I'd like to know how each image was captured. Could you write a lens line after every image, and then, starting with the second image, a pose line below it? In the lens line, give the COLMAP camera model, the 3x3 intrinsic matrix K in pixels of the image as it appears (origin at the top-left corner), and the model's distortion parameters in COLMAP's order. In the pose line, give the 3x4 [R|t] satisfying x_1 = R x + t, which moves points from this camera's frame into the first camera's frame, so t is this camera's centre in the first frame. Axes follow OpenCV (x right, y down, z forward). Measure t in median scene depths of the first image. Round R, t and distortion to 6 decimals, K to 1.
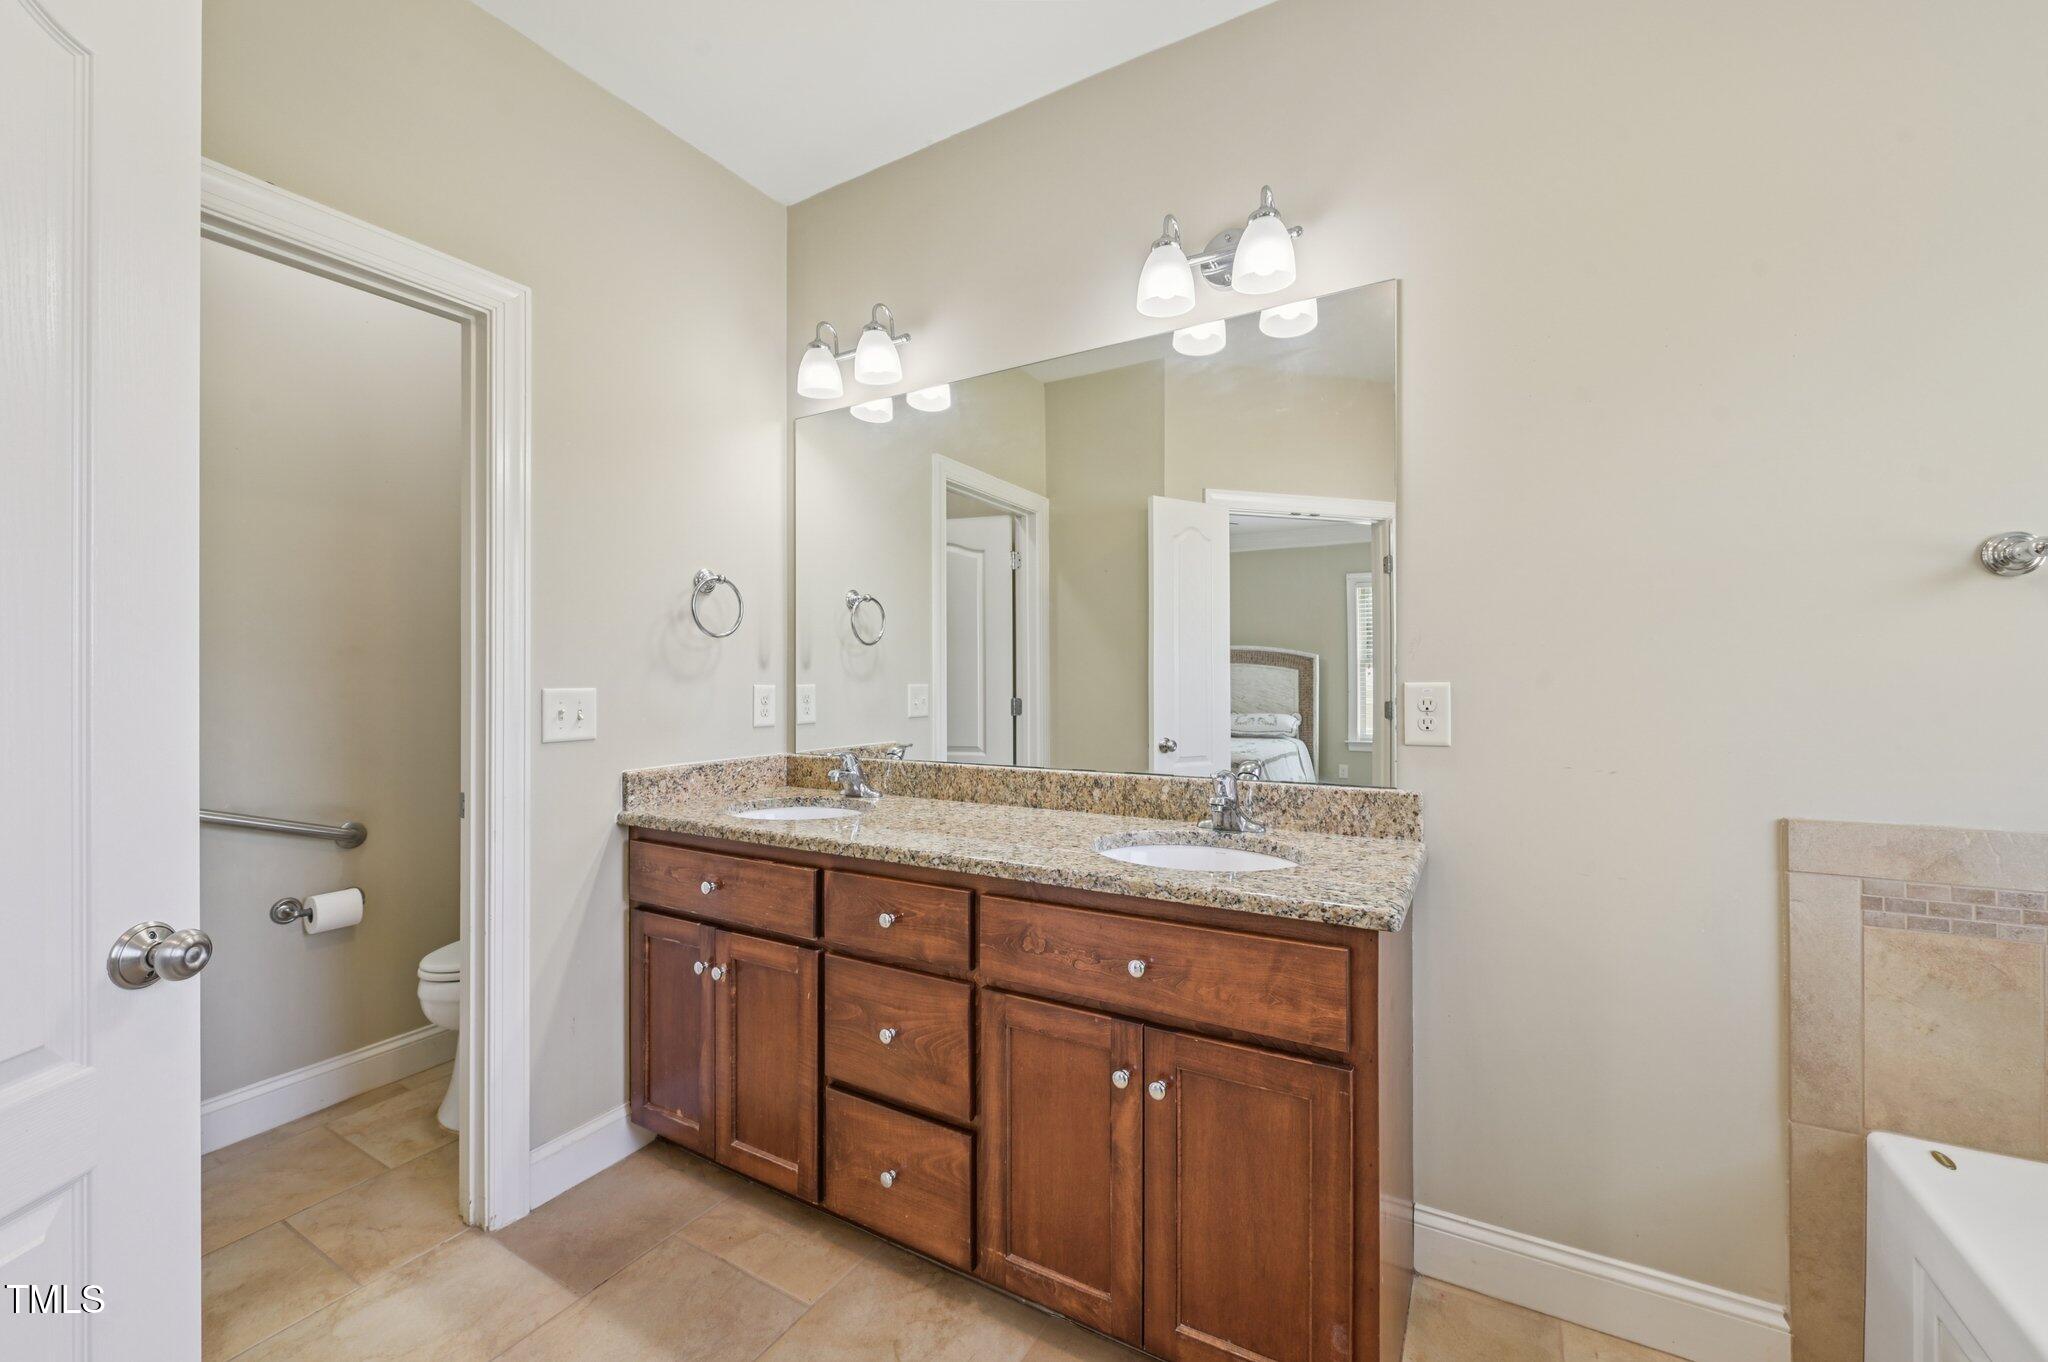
lens RADIAL K [[825.0, 0, 1031.1], [0, 825.0, 682.5], [0, 0, 1]] dist [-0.001105, -0.002023]
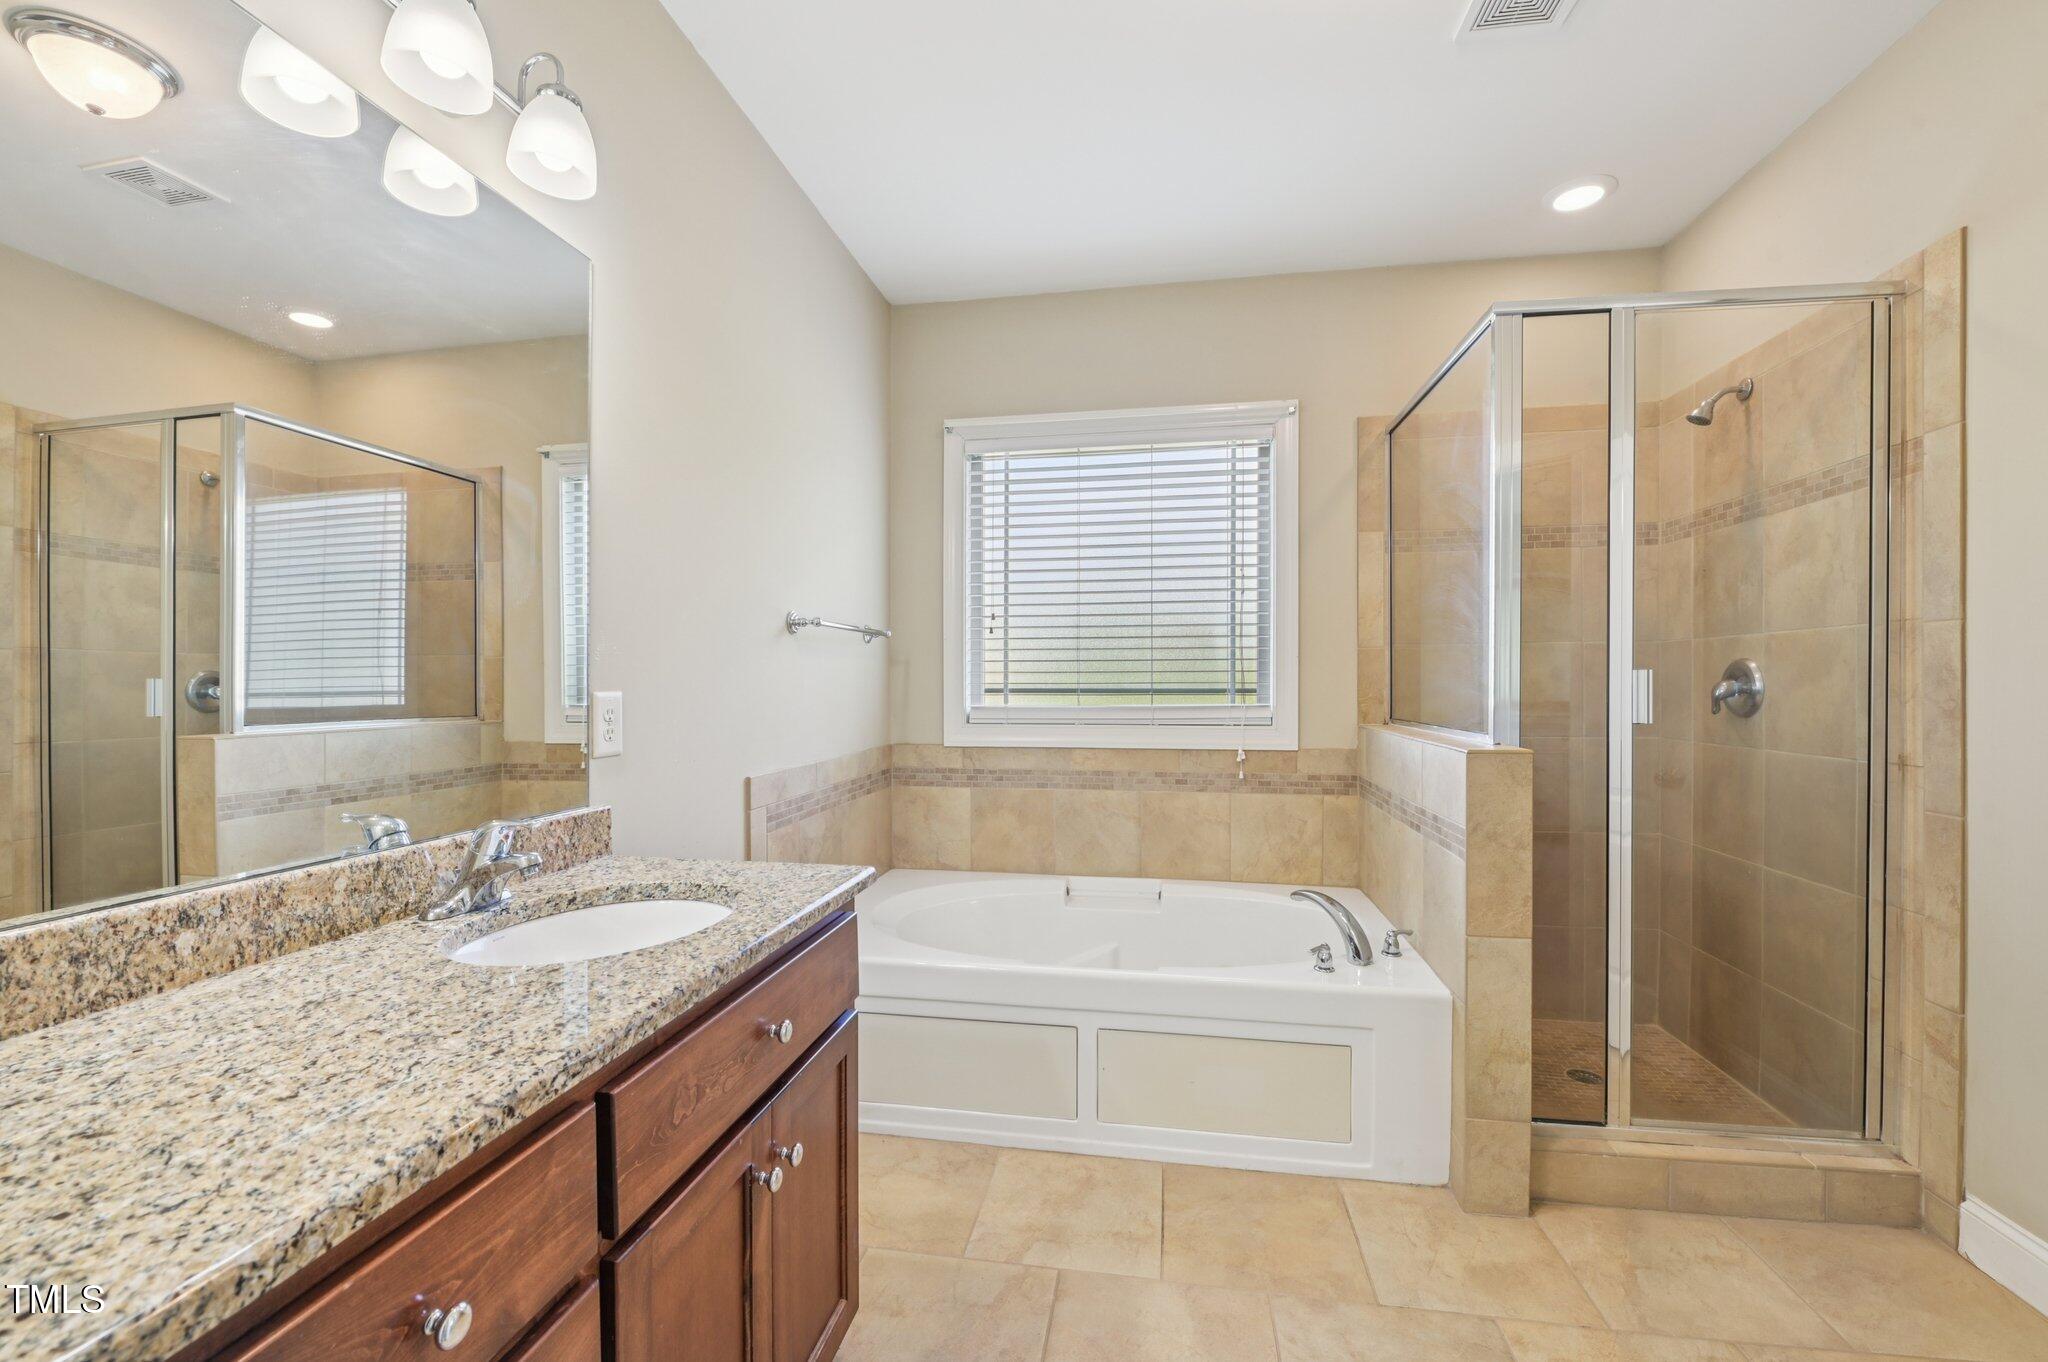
lens RADIAL K [[825.0, 0, 1028.5], [0, 825.0, 680.6], [0, 0, 1]] dist [-0.001105, -0.002023]
pose [[-0.348019, 0.006624, 0.937464, -0.592220], [0.004520, 0.999975, -0.005387, -0.006528], [-0.937476, 0.002363, -0.348041, 0.832428]]
